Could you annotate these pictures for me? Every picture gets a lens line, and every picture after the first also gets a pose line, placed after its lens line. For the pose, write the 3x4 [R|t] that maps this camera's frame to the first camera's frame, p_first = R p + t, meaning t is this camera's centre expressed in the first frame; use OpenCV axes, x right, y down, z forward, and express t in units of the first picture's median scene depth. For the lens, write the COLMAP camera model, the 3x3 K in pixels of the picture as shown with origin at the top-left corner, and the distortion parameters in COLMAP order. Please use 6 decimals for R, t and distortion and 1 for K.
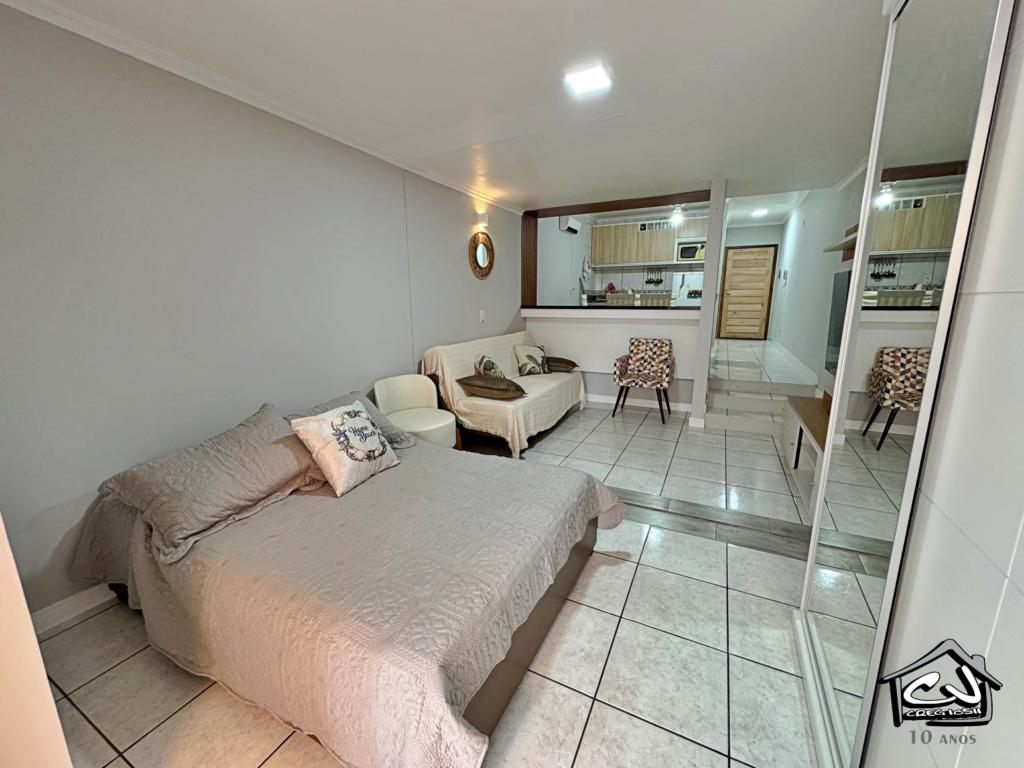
lens RADIAL K [[408.6, 0, 511.8], [0, 408.6, 382.2], [0, 0, 1]] dist [-0.001612, -0.000443]
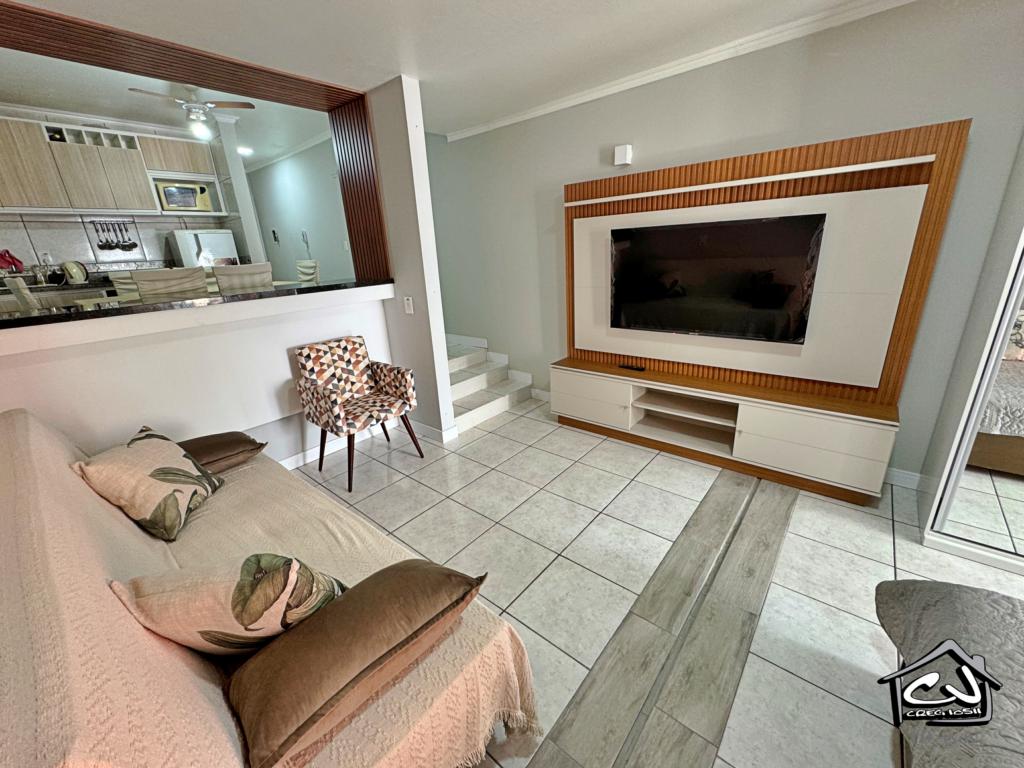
lens RADIAL K [[408.6, 0, 511.8], [0, 408.6, 382.2], [0, 0, 1]] dist [-0.001612, -0.000443]
pose [[0.230325, -0.311836, 0.921797, -0.104544], [0.242820, 0.935718, 0.255873, -0.089511], [-0.942332, 0.164897, 0.291239, 0.383780]]
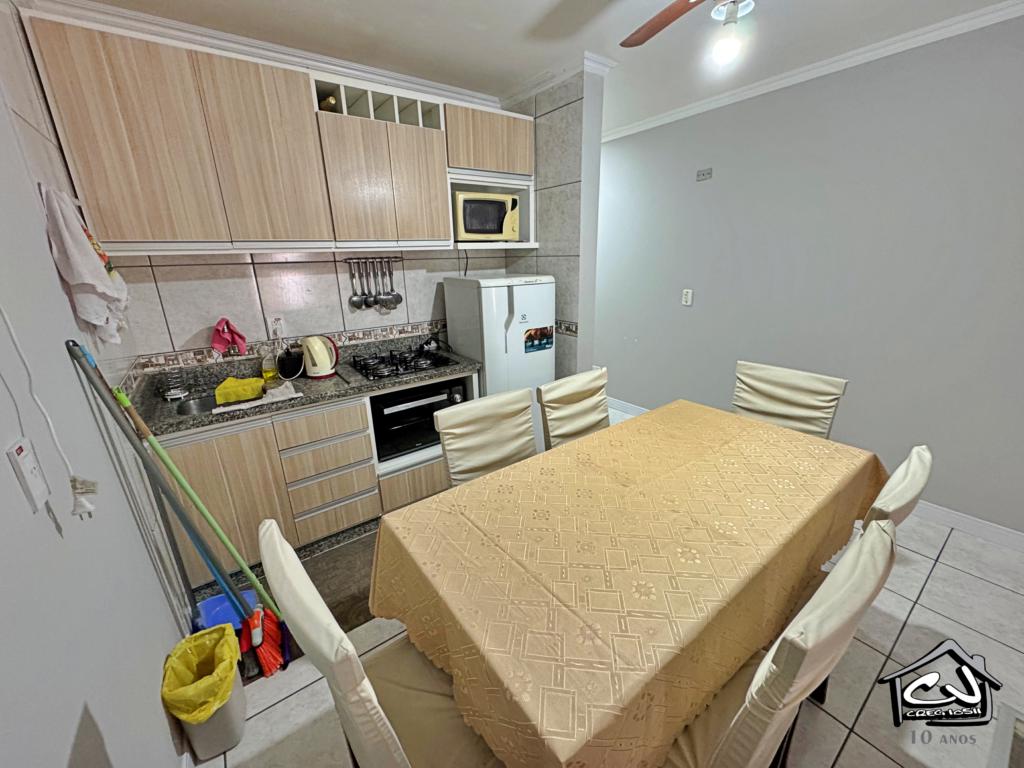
lens RADIAL K [[408.6, 0, 511.8], [0, 408.6, 382.2], [0, 0, 1]] dist [-0.001612, -0.000443]
pose [[0.448062, -0.274068, 0.850957, 0.110890], [0.199944, 0.958460, 0.203413, -0.242802], [-0.871357, 0.079003, 0.484248, 0.801205]]
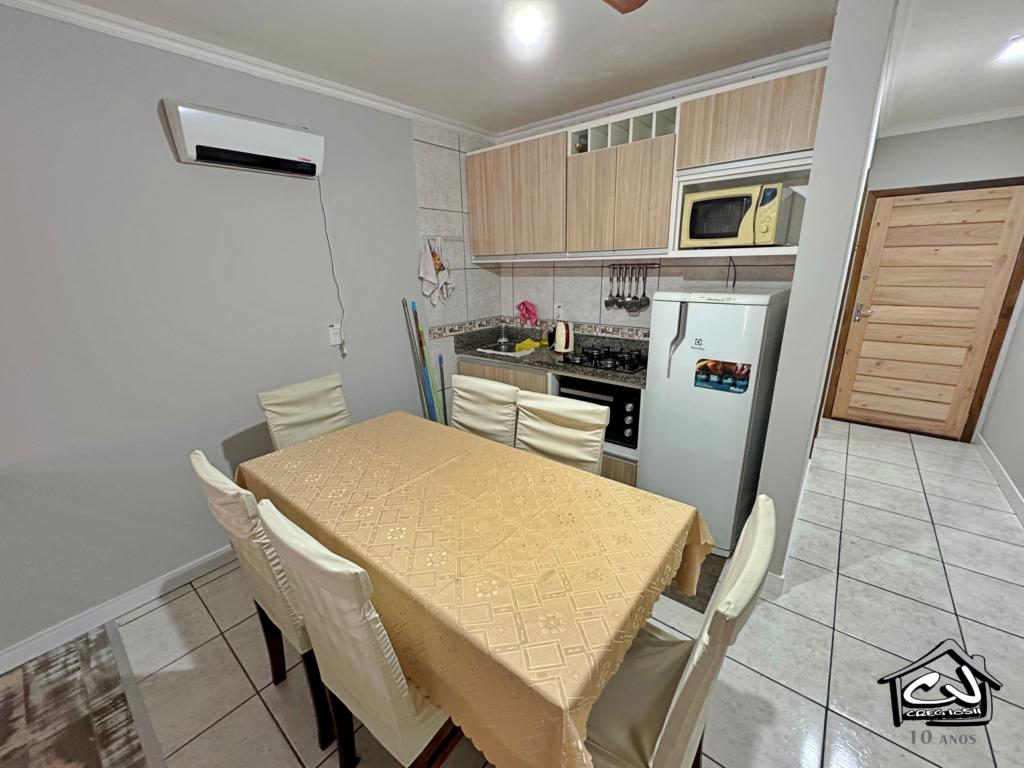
lens RADIAL K [[408.6, 0, 511.8], [0, 408.6, 382.2], [0, 0, 1]] dist [-0.001612, -0.000443]
pose [[0.976495, 0.042559, -0.211298, 0.347726], [-0.023859, 0.995631, 0.090276, -0.219315], [0.214217, -0.083113, 0.973244, 0.660937]]
